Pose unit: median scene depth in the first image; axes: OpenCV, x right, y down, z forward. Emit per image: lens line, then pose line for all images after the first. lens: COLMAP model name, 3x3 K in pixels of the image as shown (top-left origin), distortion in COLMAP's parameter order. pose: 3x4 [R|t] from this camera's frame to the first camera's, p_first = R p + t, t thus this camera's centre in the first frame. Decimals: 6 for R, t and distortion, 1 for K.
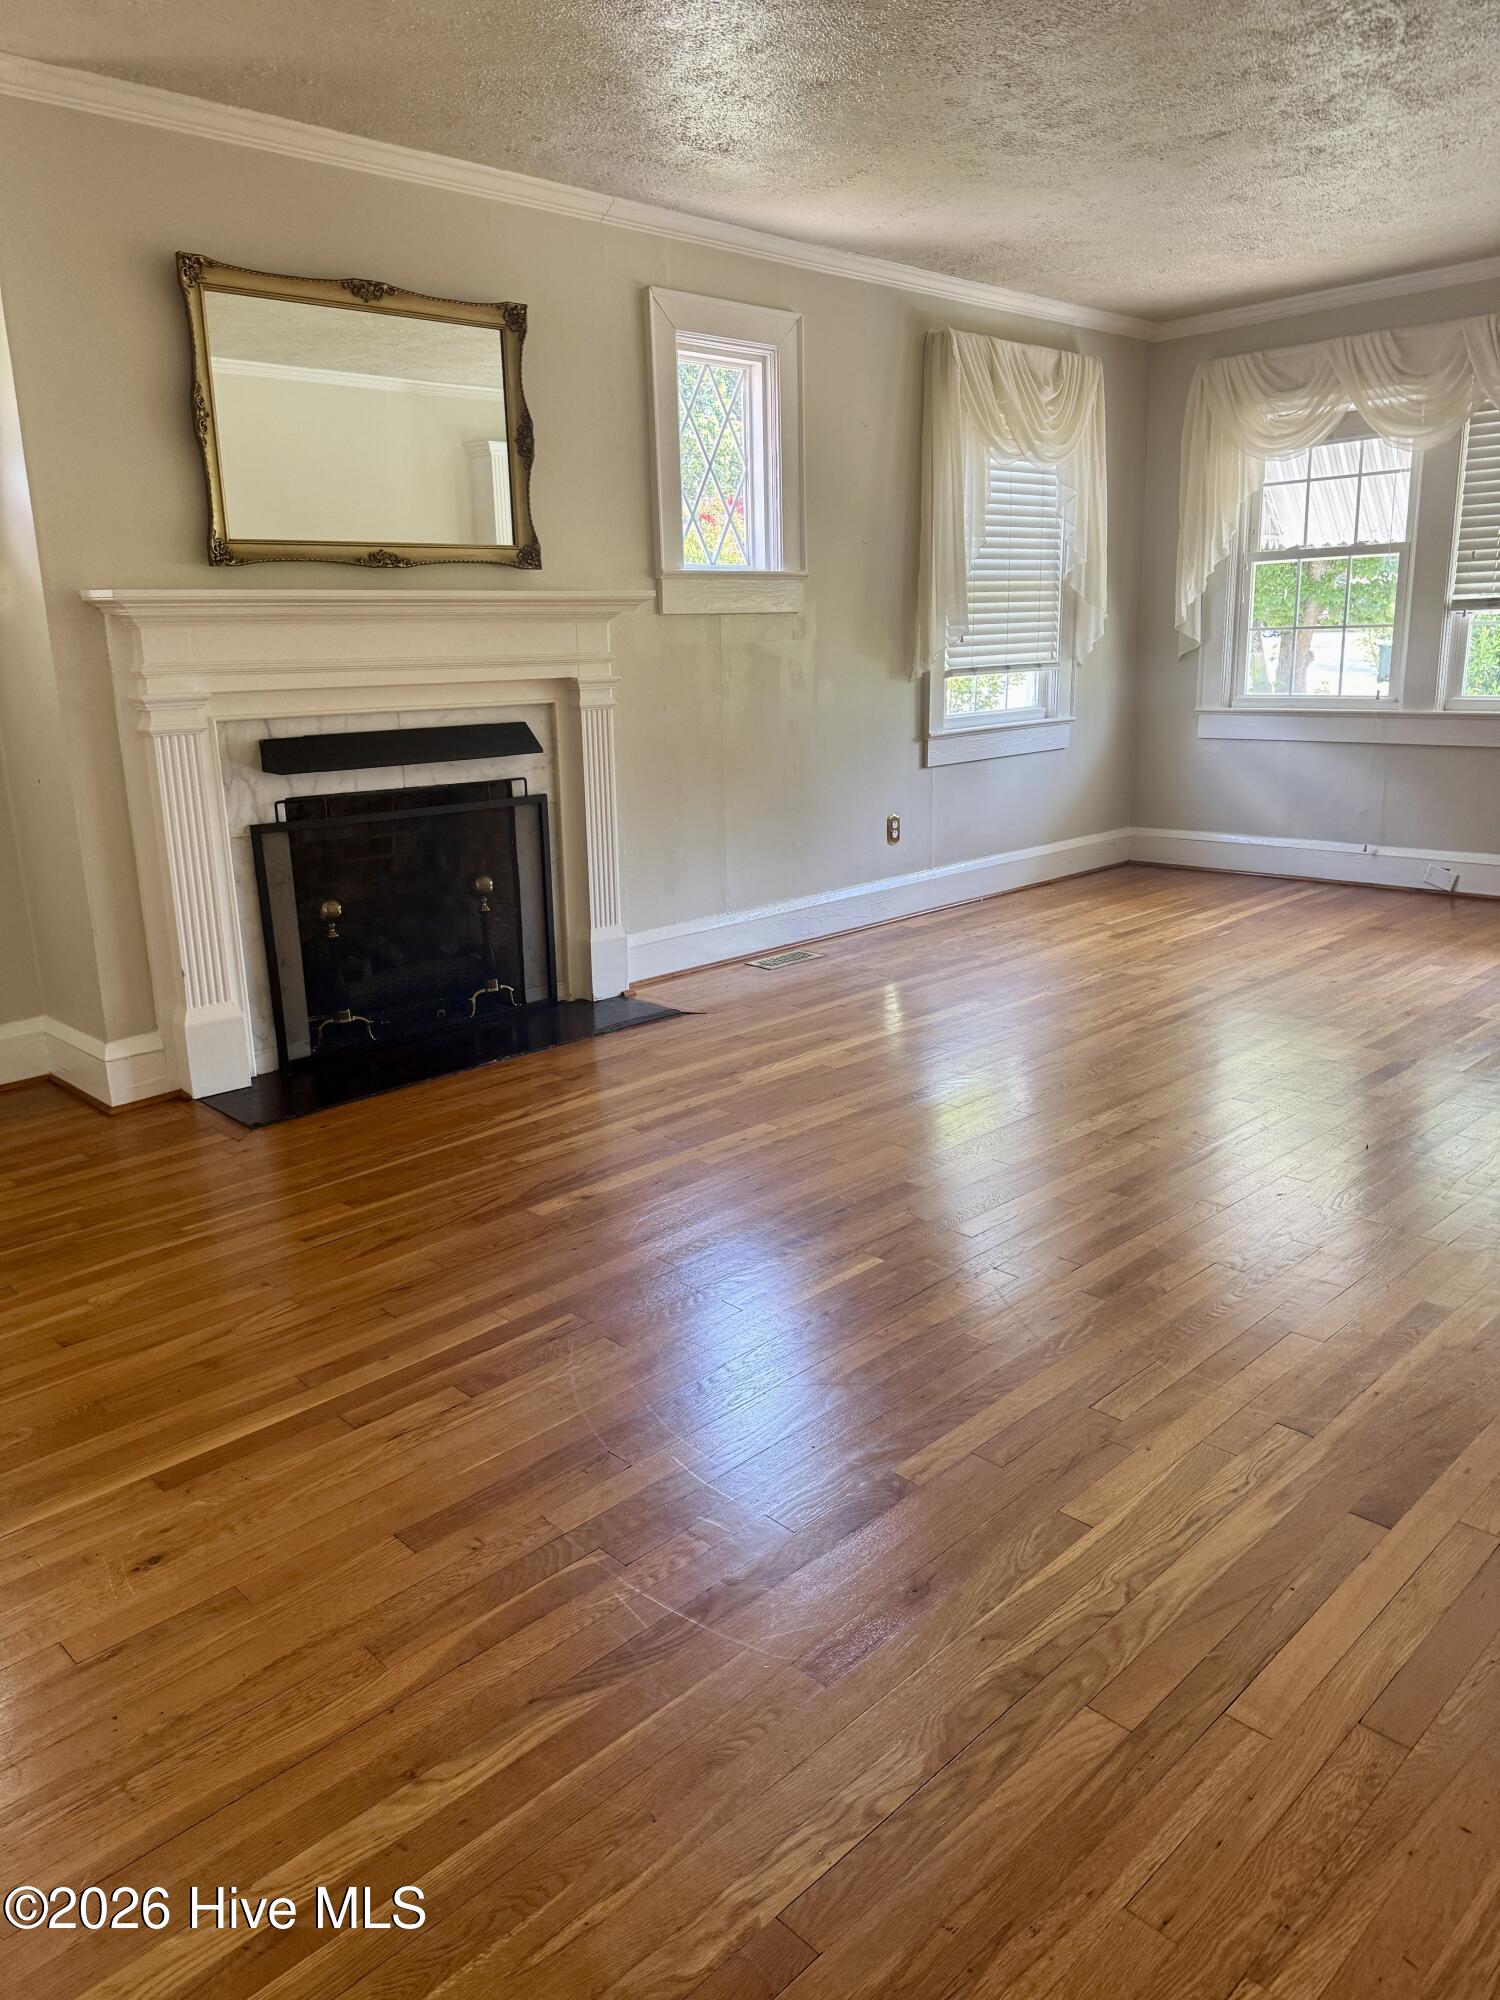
lens RADIAL K [[1380.9, 0, 750.0], [0, 1380.9, 1000.0], [0, 0, 1]] dist [0.082437, -0.142181]
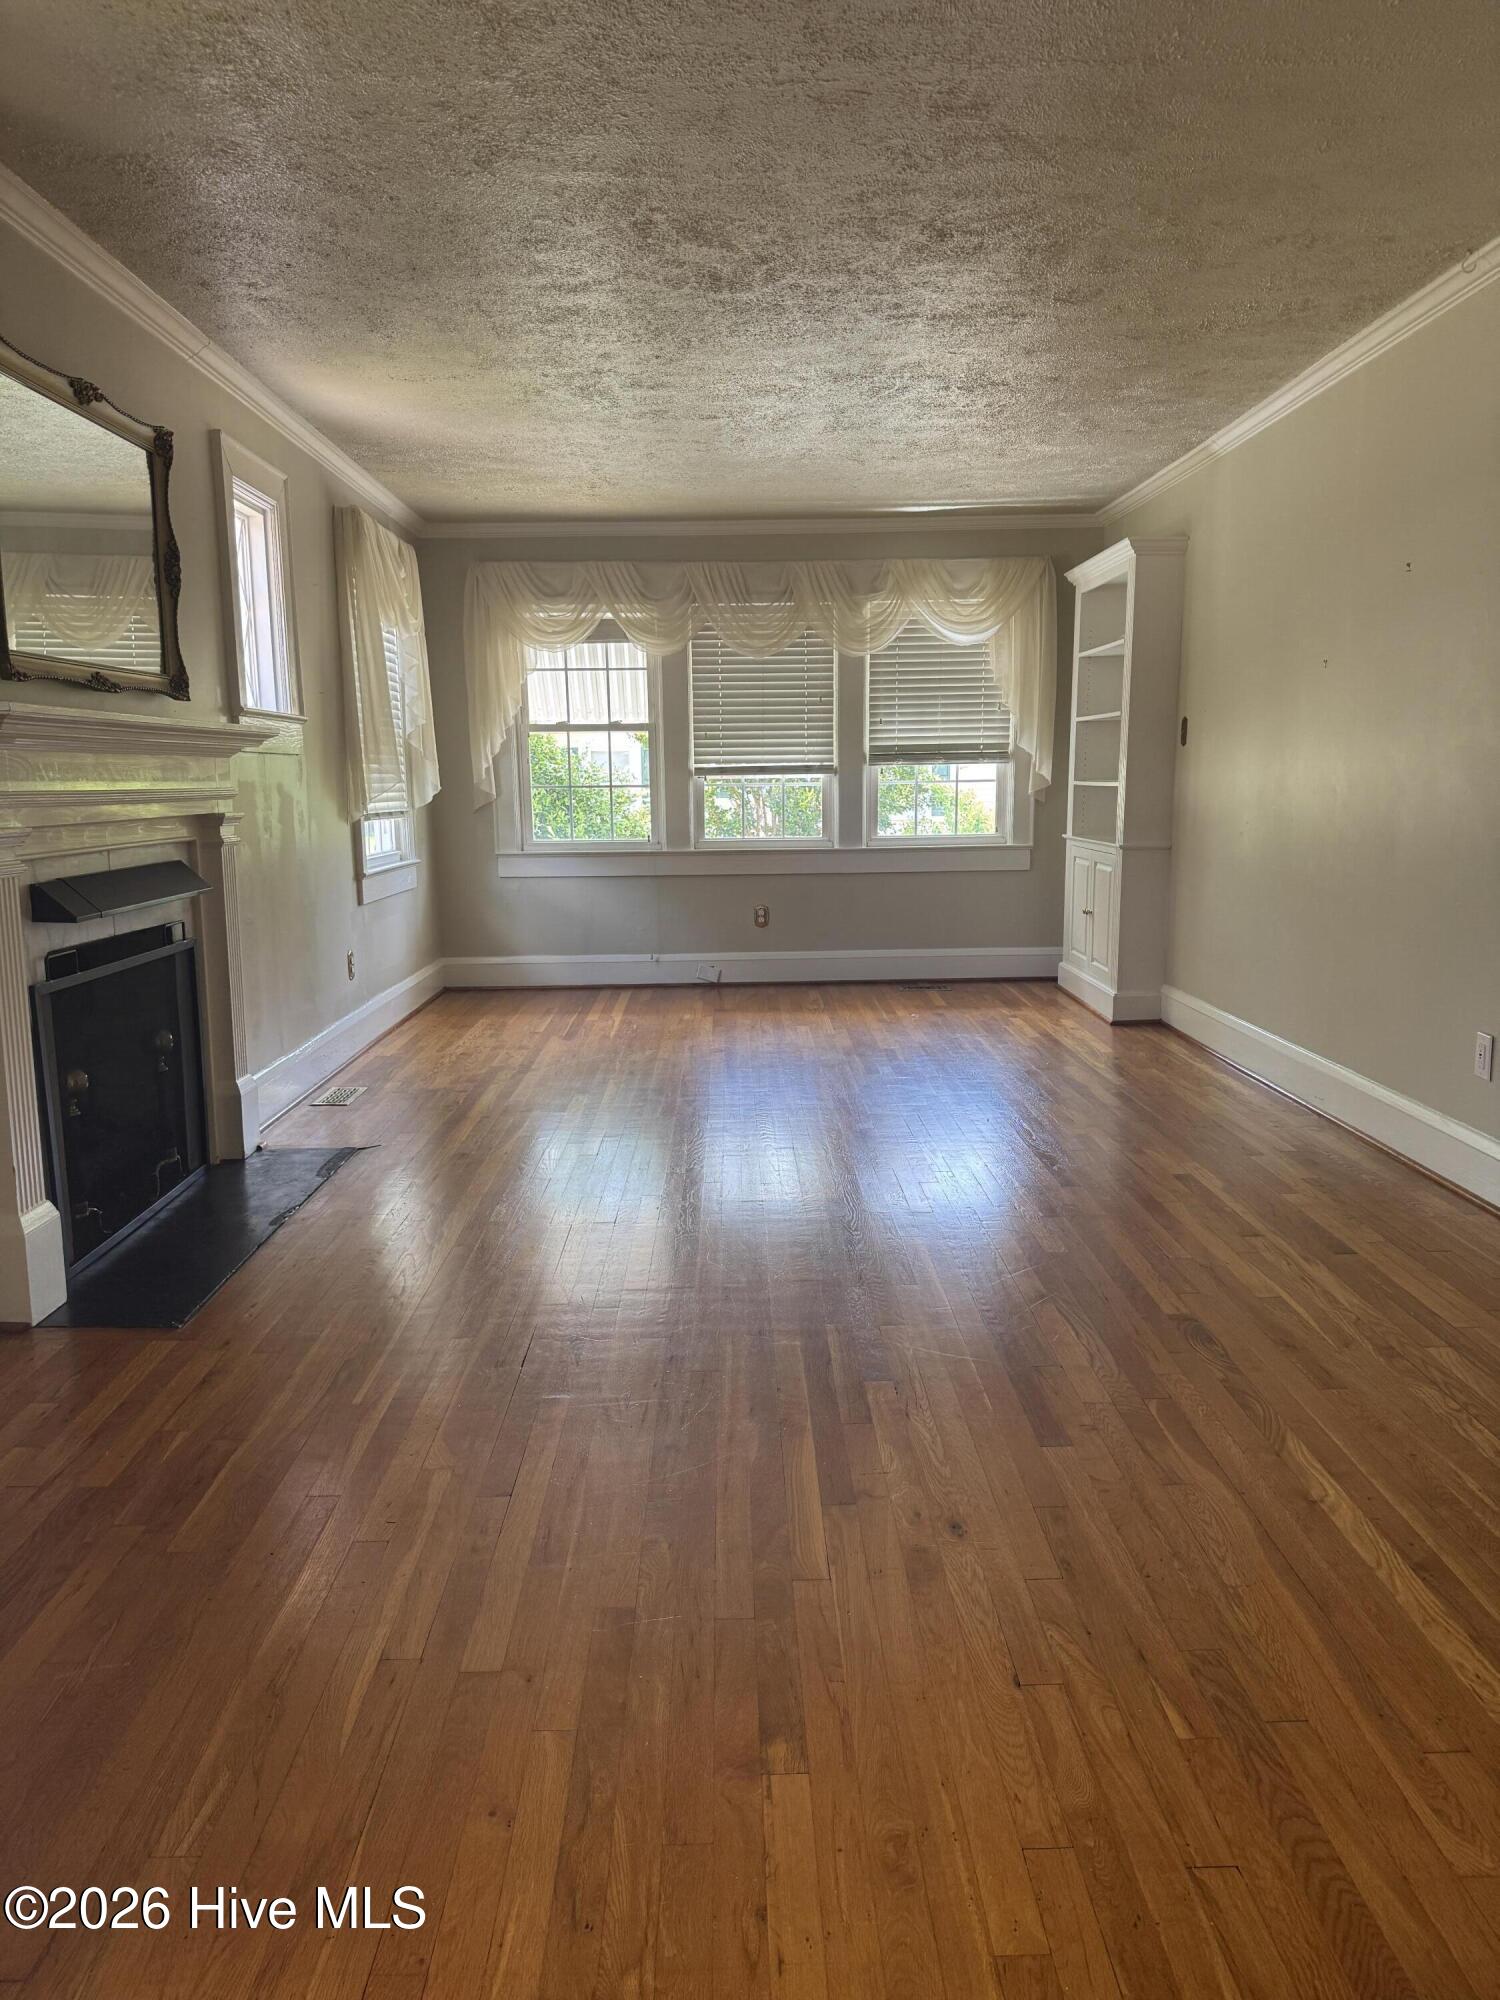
lens RADIAL K [[1386.0, 0, 750.0], [0, 1386.0, 1000.0], [0, 0, 1]] dist [0.193214, -0.374667]
pose [[0.673913, -0.092643, 0.732979, -0.460811], [0.177390, 0.983375, -0.038804, -0.005138], [-0.717198, 0.156174, 0.679144, 0.085390]]
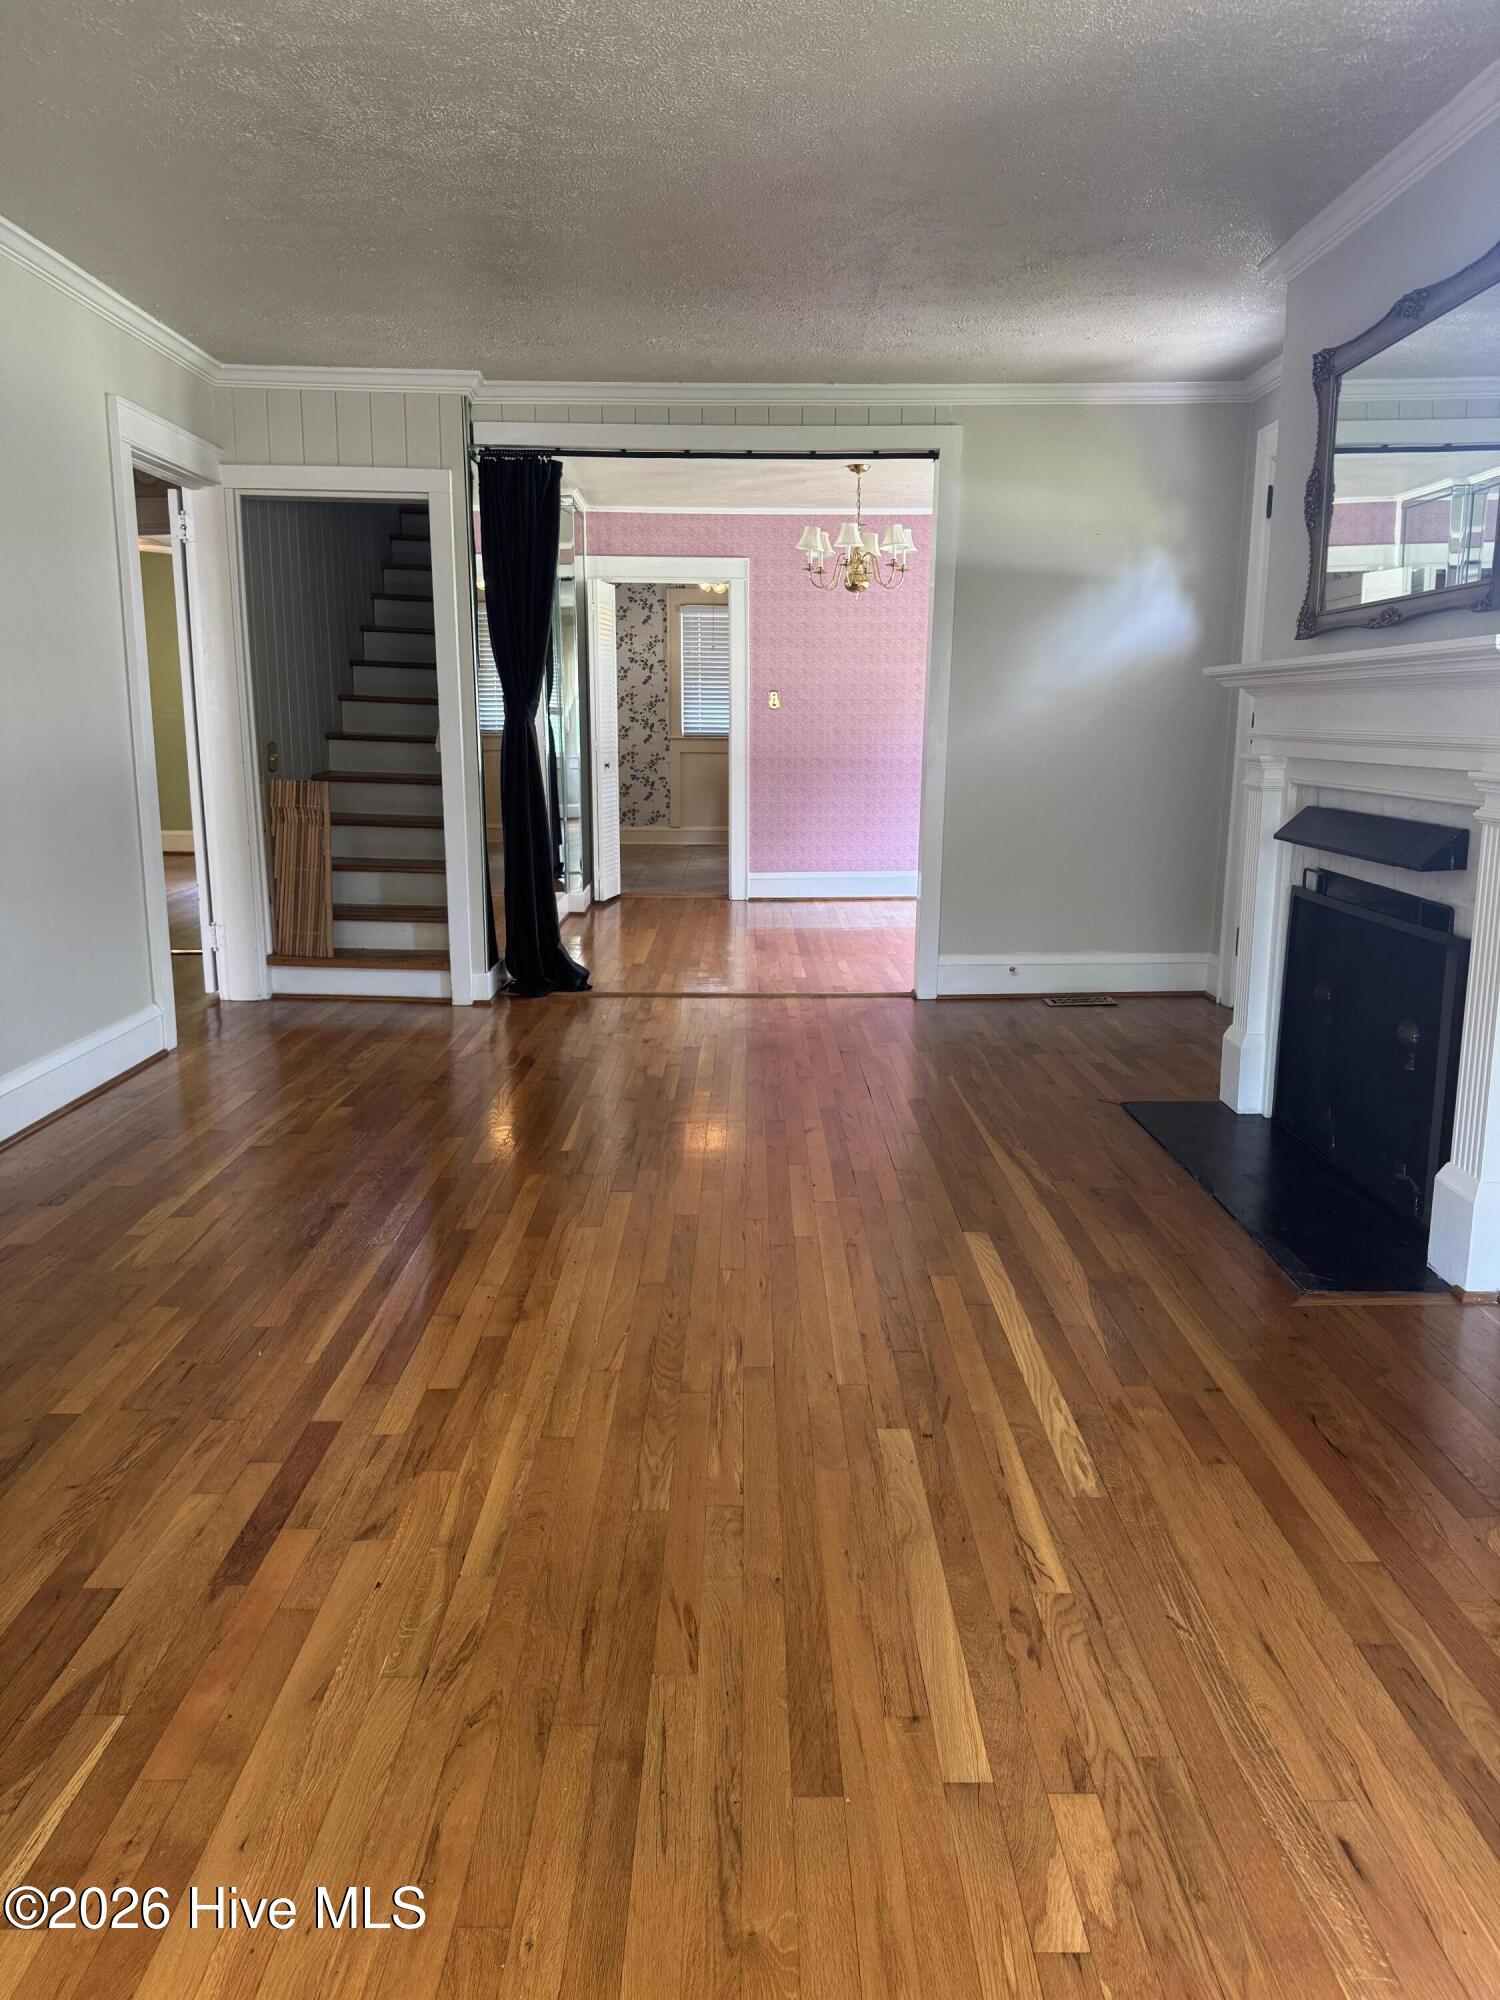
lens RADIAL K [[1380.9, 0, 750.0], [0, 1380.9, 1000.0], [0, 0, 1]] dist [0.082437, -0.142181]
pose [[-0.689513, 0.168381, -0.704428, 0.432447], [-0.171967, 0.906727, 0.385062, -0.245820], [0.703562, 0.386644, -0.596245, 0.891700]]
